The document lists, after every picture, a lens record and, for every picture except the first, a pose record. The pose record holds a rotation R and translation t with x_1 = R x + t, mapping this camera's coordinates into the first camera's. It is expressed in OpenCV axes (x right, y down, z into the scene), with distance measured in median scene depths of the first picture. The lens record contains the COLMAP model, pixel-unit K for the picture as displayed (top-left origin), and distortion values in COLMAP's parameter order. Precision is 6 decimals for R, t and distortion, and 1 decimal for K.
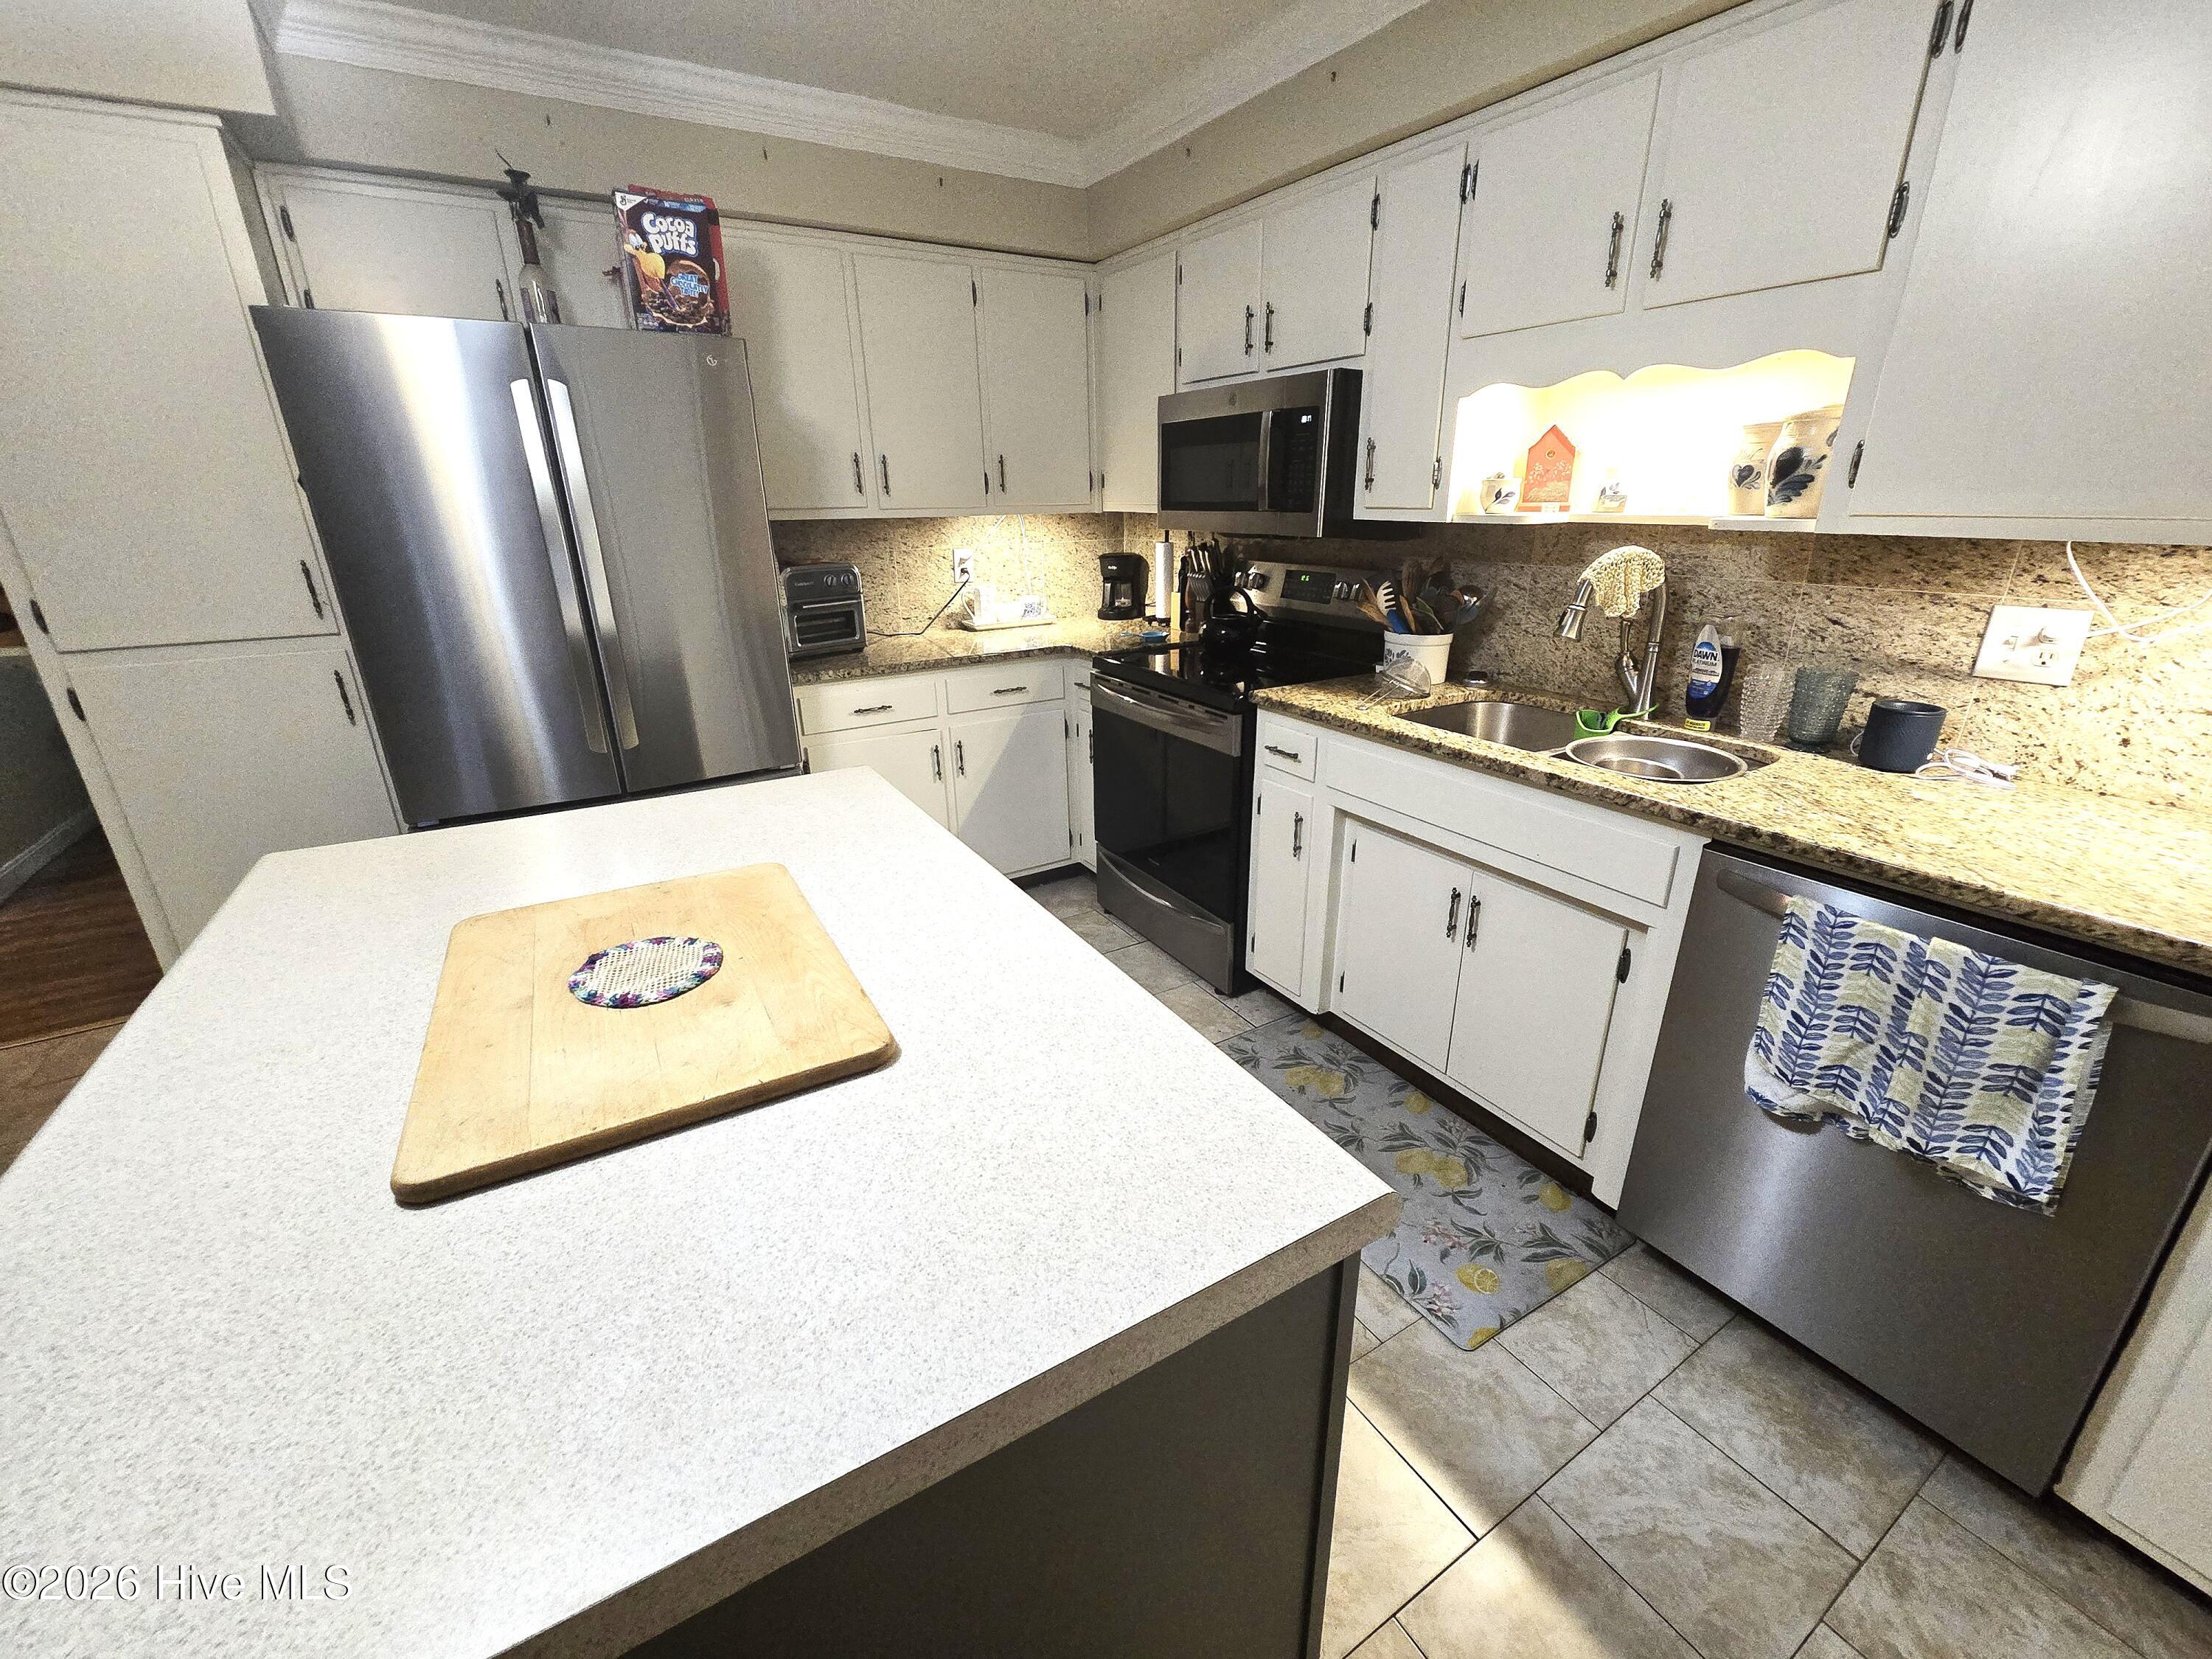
lens RADIAL K [[905.0, 0, 1117.2], [0, 905.0, 828.9], [0, 0, 1]] dist [-0.005621, 0.000418]
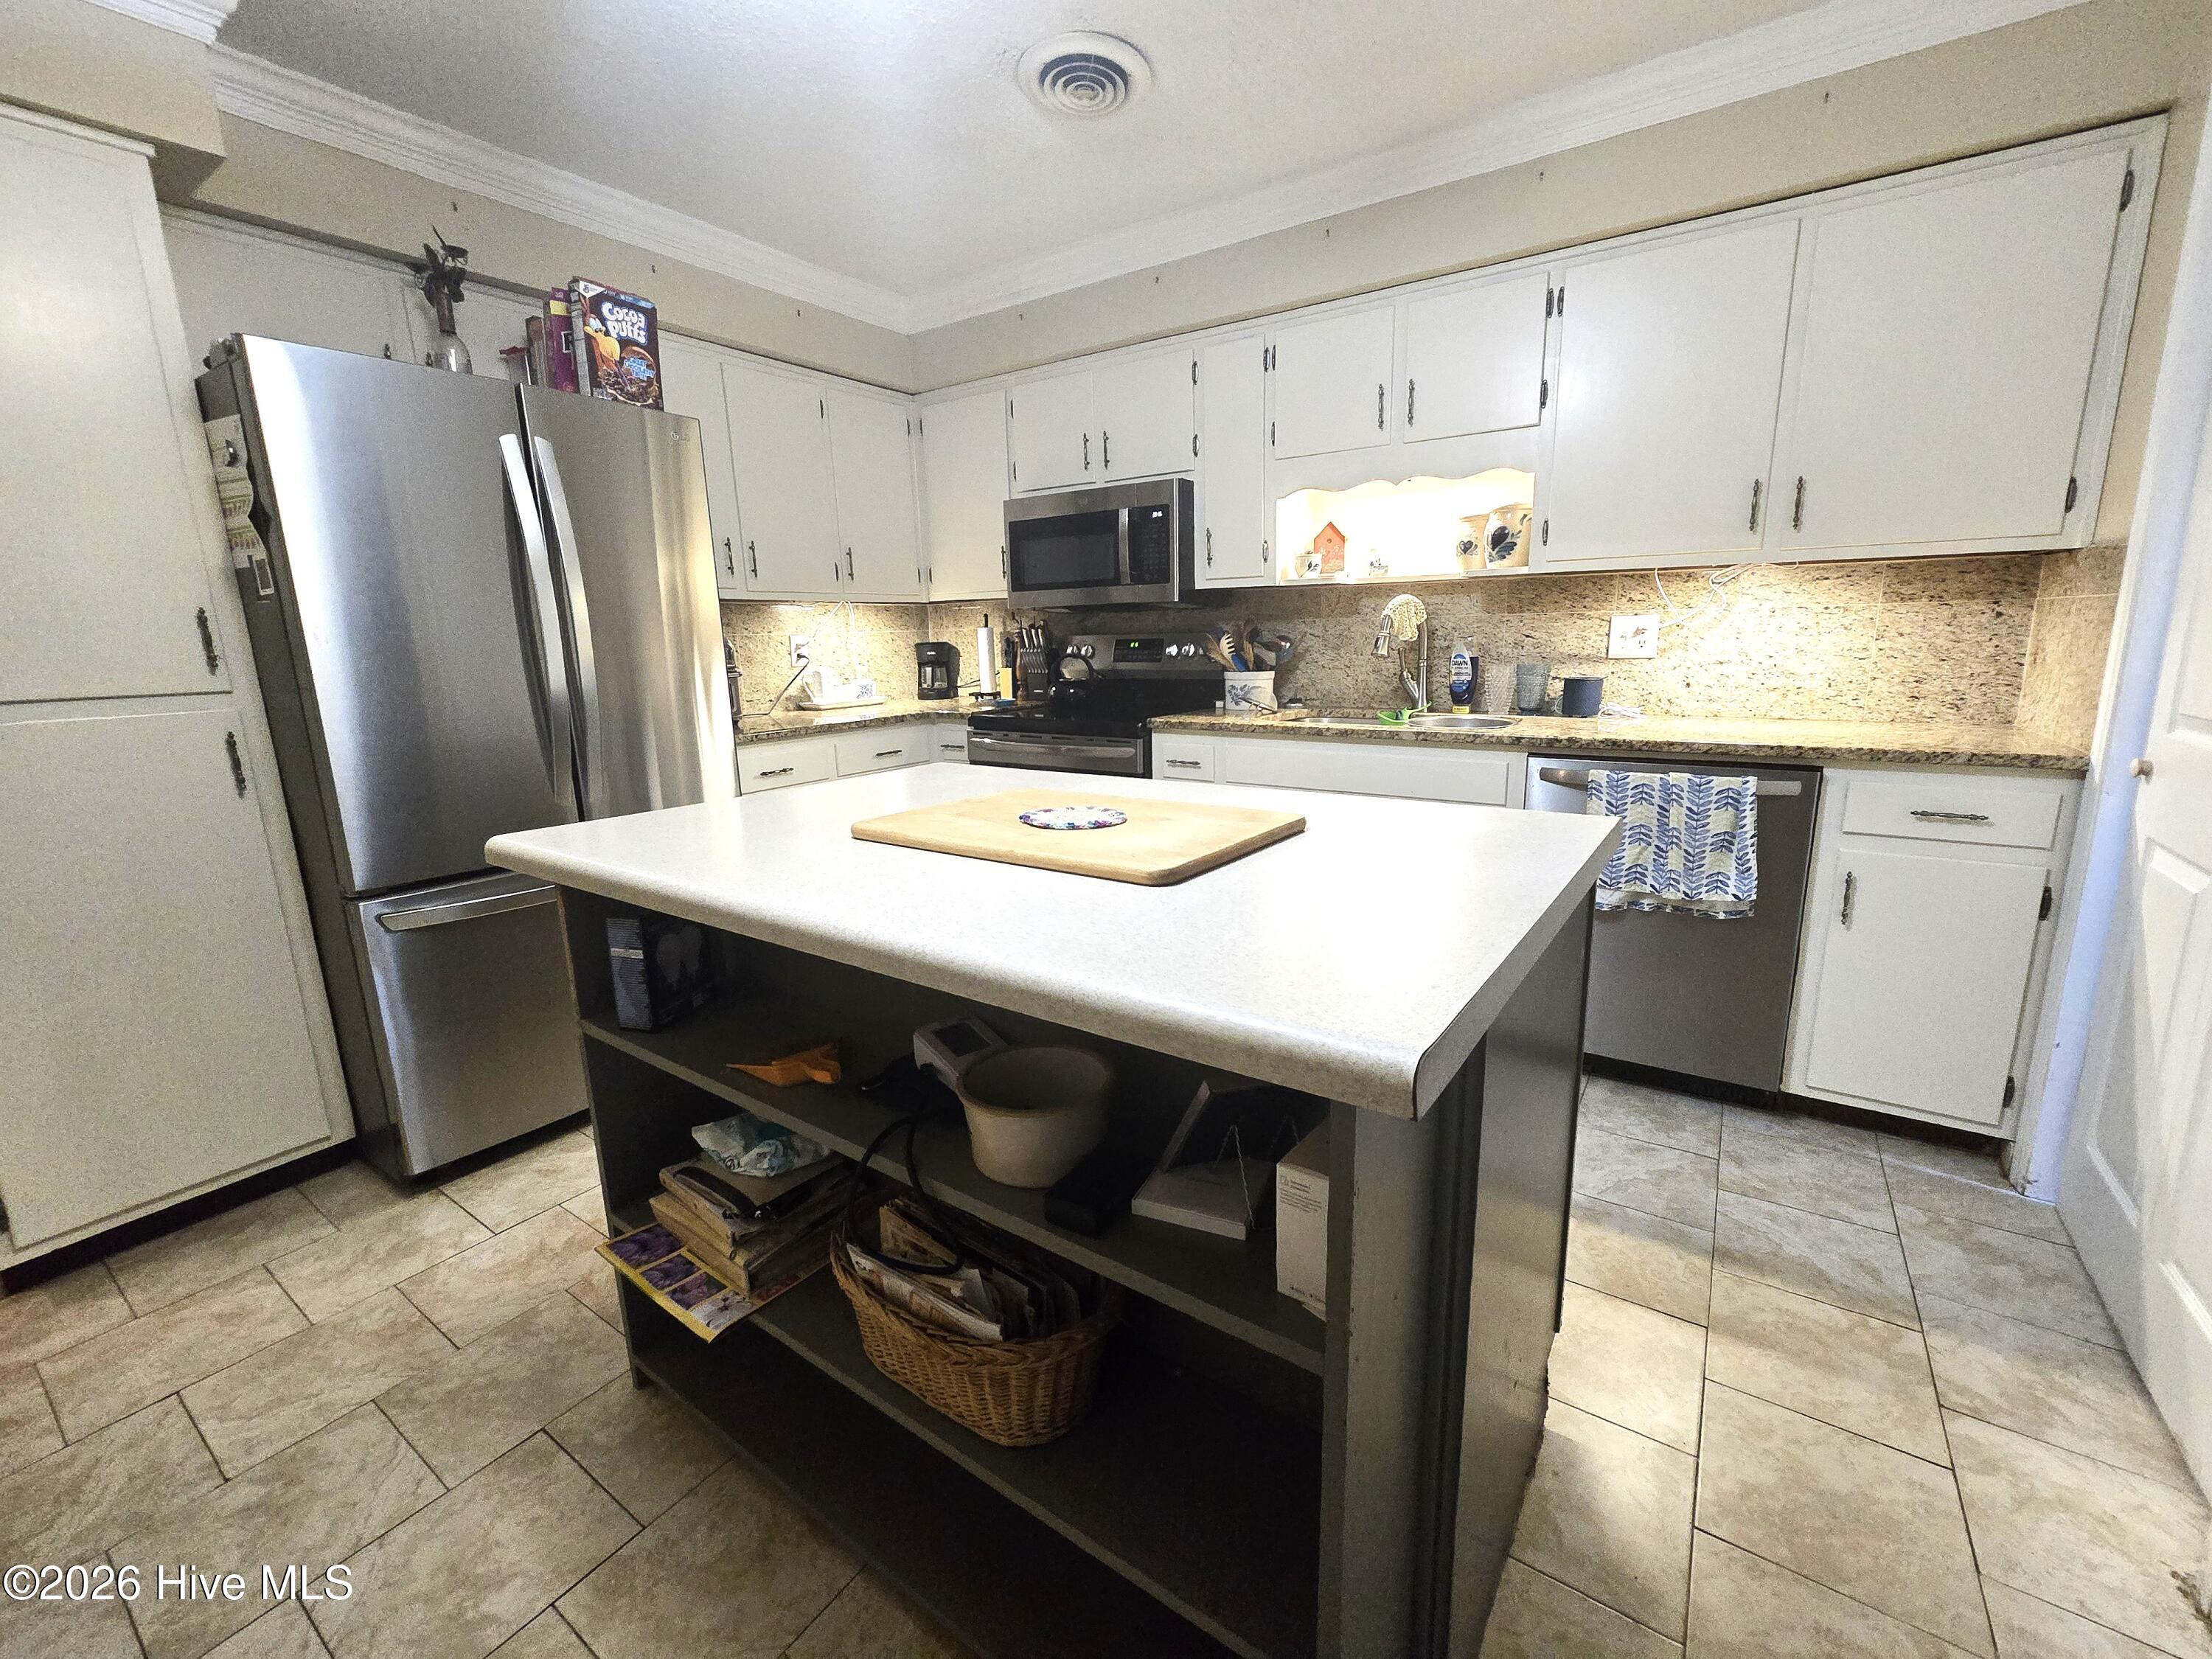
lens RADIAL K [[905.0, 0, 1118.4], [0, 905.0, 823.9], [0, 0, 1]] dist [-0.005621, 0.000418]
pose [[0.912438, -0.093511, 0.398389, -0.455985], [0.153826, 0.980517, -0.122162, 0.154720], [-0.379203, 0.172748, 0.909045, -0.103998]]
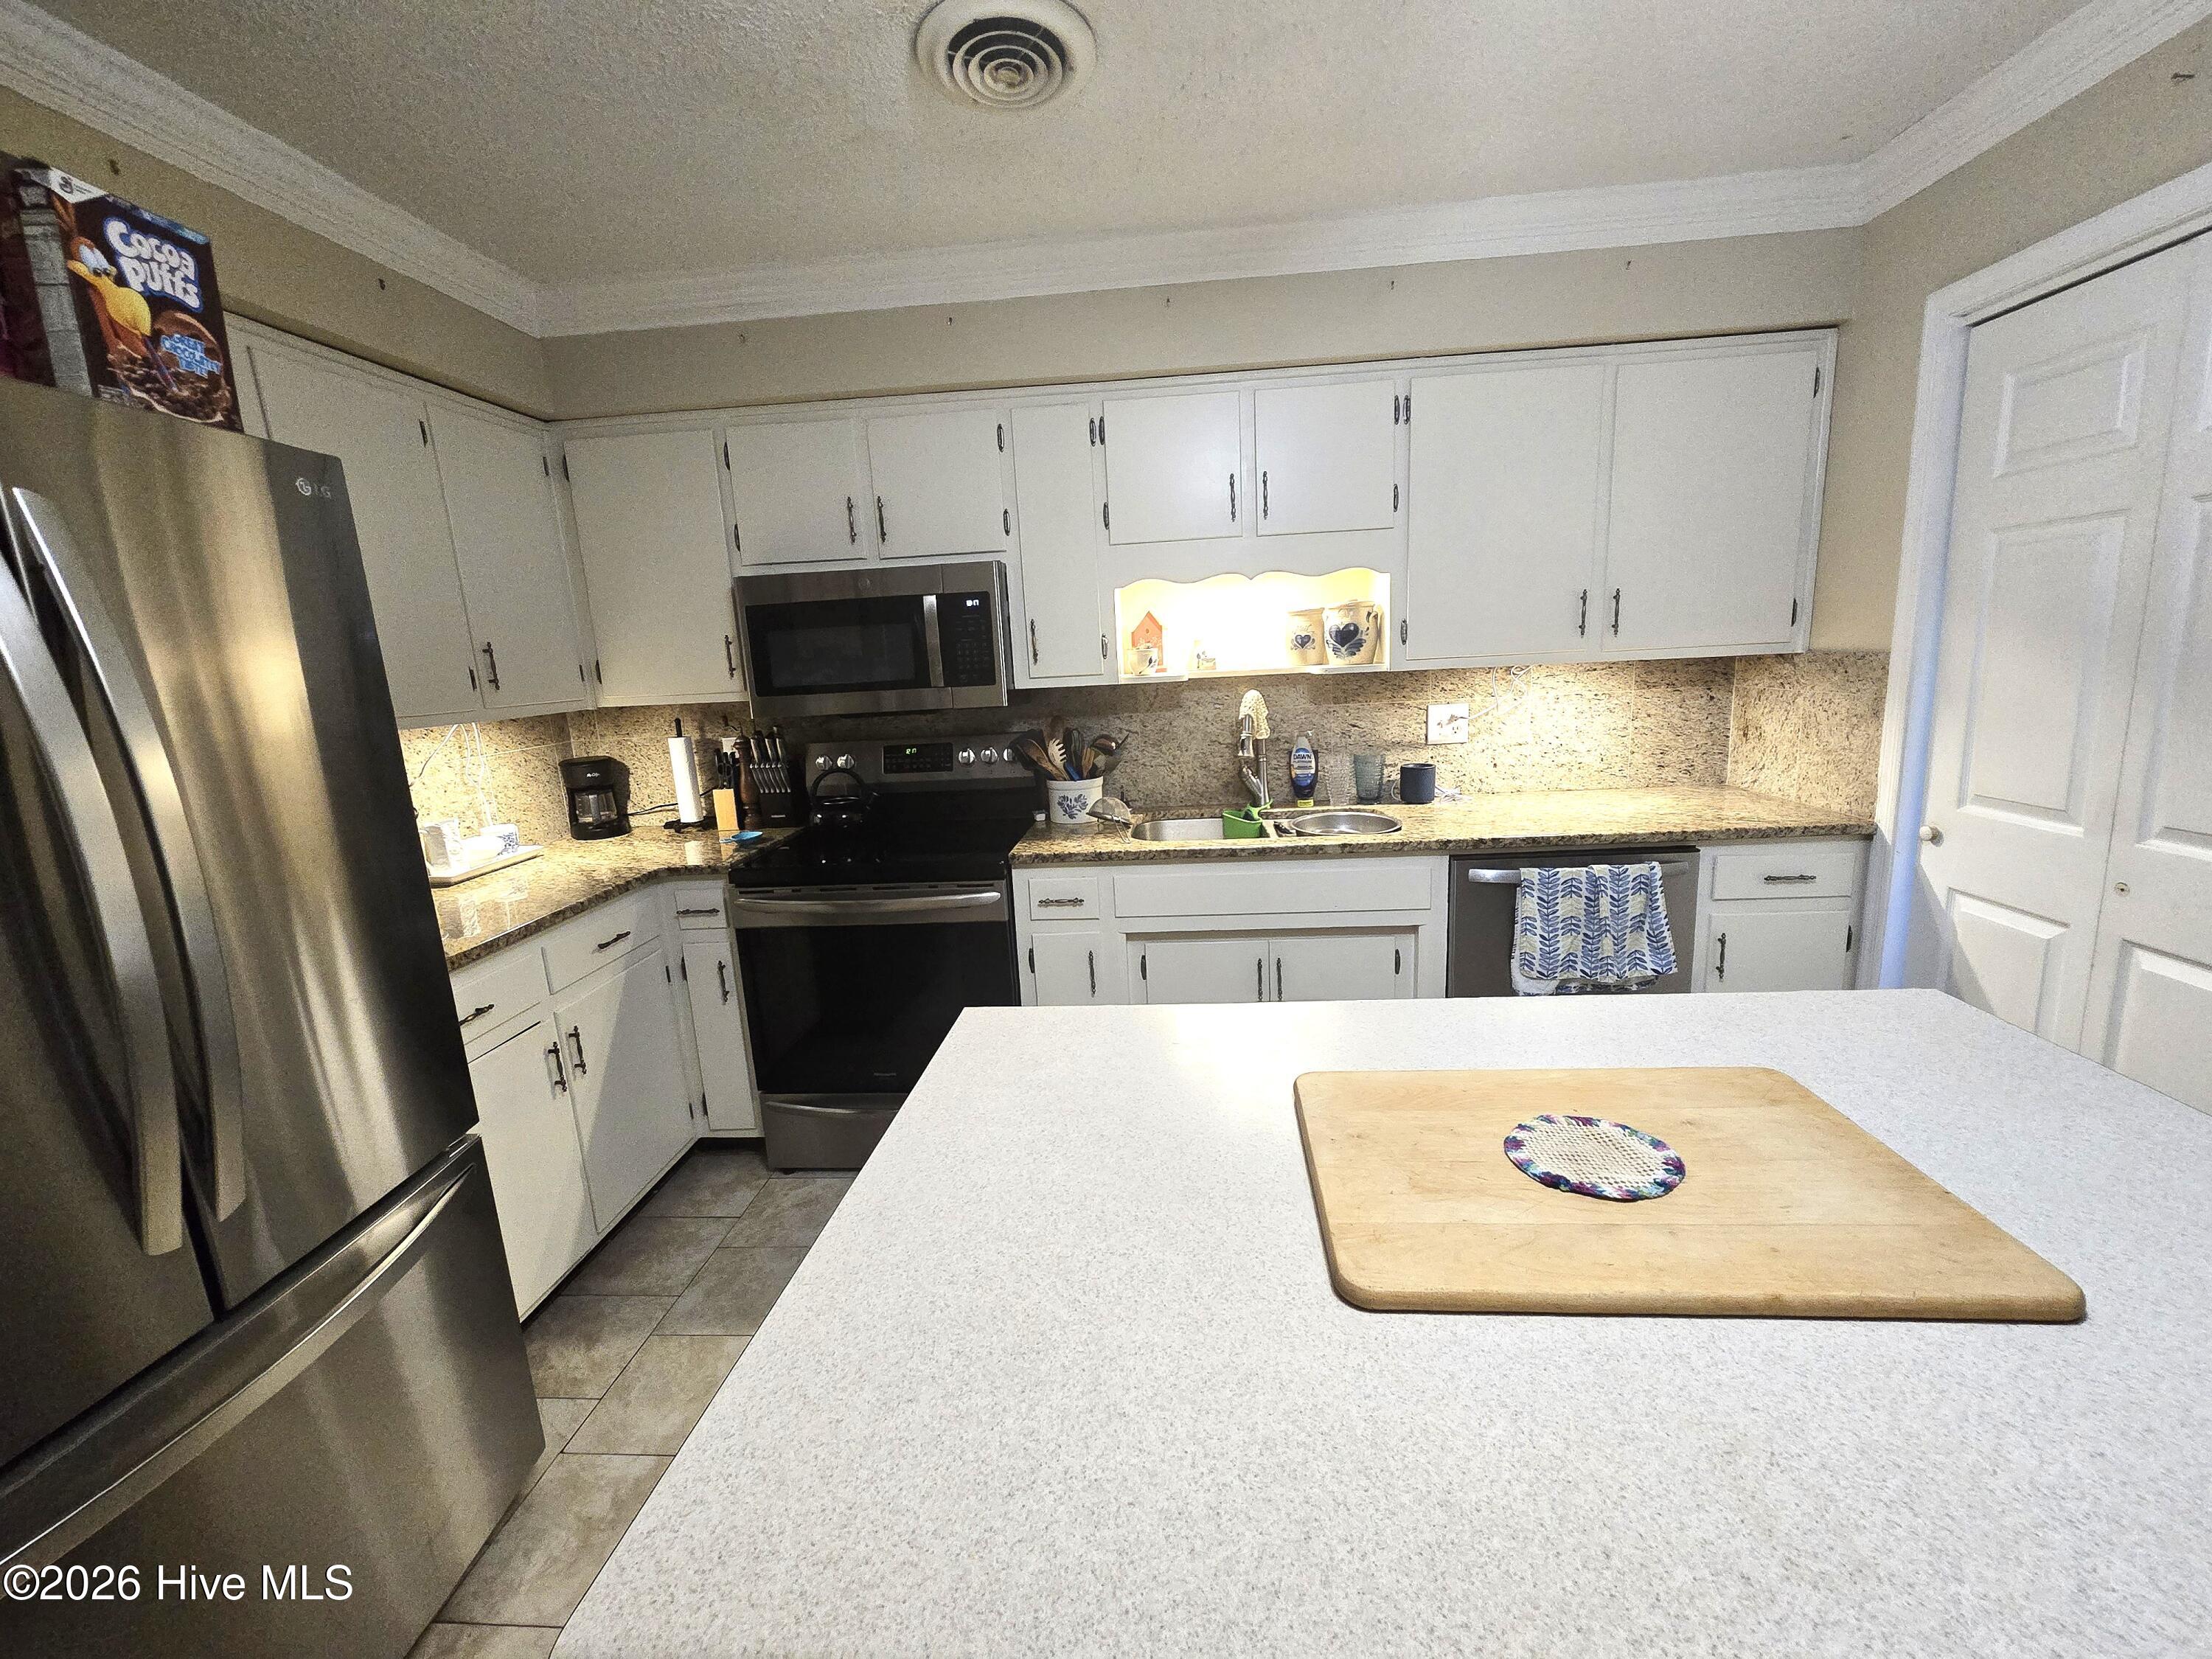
lens RADIAL K [[905.0, 0, 1105.9], [0, 905.0, 831.6], [0, 0, 1]] dist [-0.005621, 0.000418]
pose [[0.586860, -0.178904, 0.789676, -0.670519], [0.324518, 0.945495, -0.026965, -0.129150], [-0.741811, 0.272089, 0.612931, 0.332054]]
